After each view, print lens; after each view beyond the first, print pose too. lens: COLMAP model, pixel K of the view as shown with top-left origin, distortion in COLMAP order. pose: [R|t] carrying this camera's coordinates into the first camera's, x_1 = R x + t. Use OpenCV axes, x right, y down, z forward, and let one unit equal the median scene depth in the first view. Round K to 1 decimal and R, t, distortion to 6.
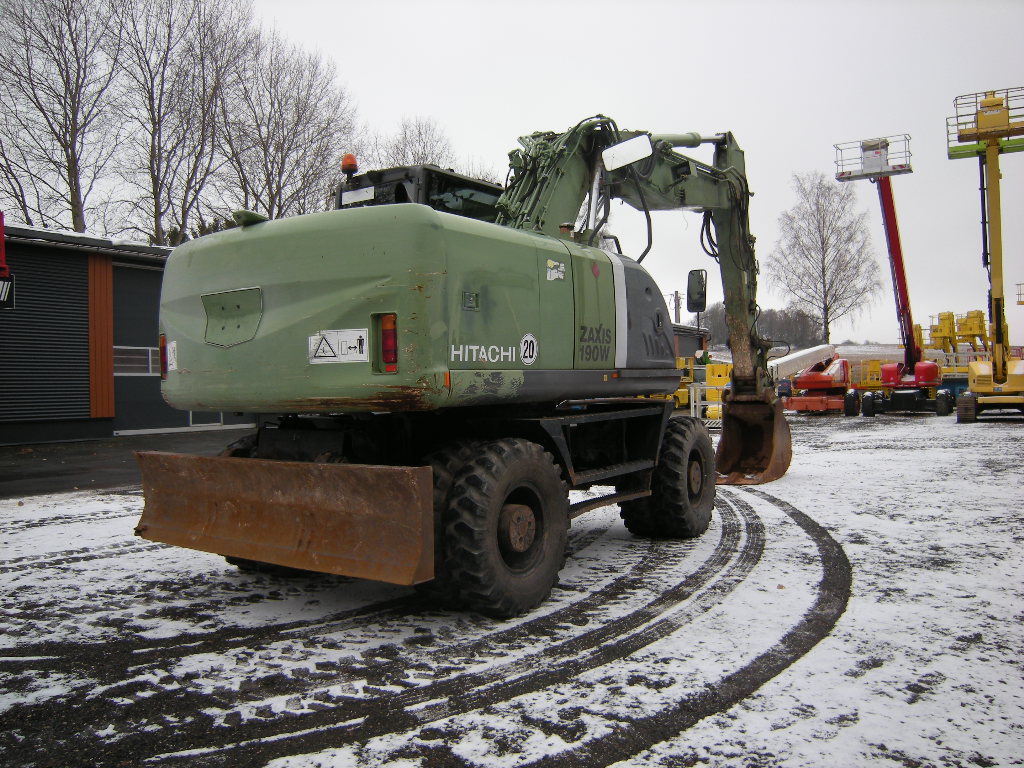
lens RADIAL K [[844.4, 0, 512.0], [0, 844.4, 384.0], [0, 0, 1]] dist [-0.084813, 0.001566]
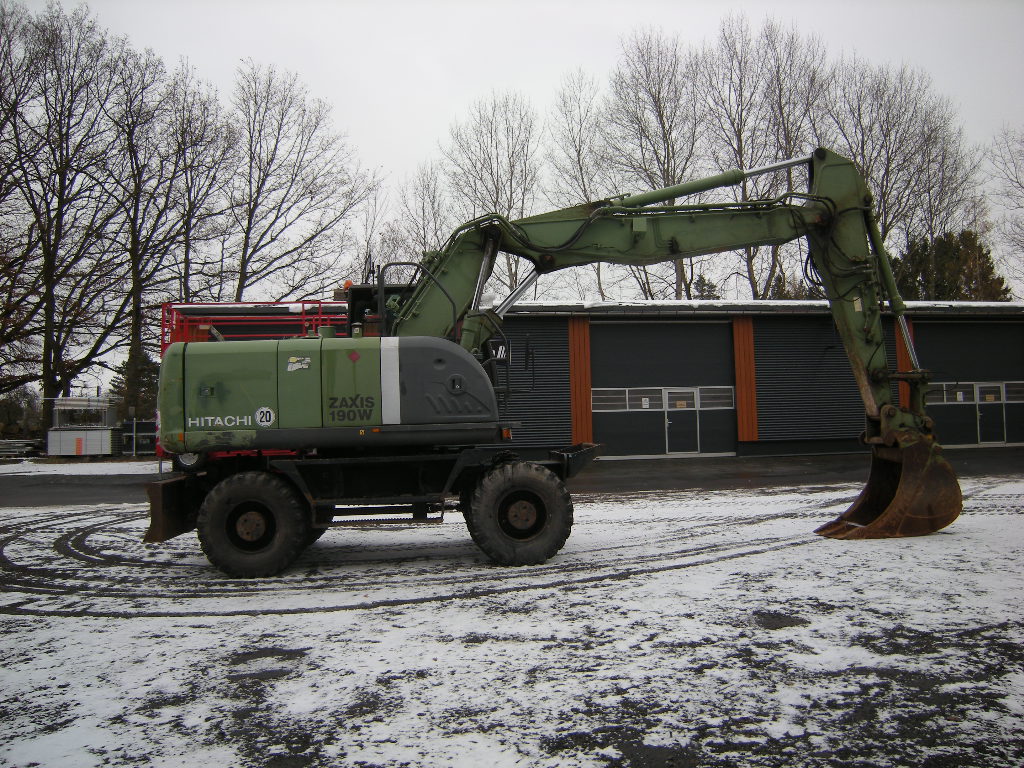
lens RADIAL K [[844.4, 0, 512.0], [0, 844.4, 384.0], [0, 0, 1]] dist [-0.084813, 0.001566]
pose [[0.642738, -0.037039, -0.765190, 1.560024], [0.016874, 0.999273, -0.034196, -0.041158], [0.765900, 0.009067, 0.642896, 0.337971]]
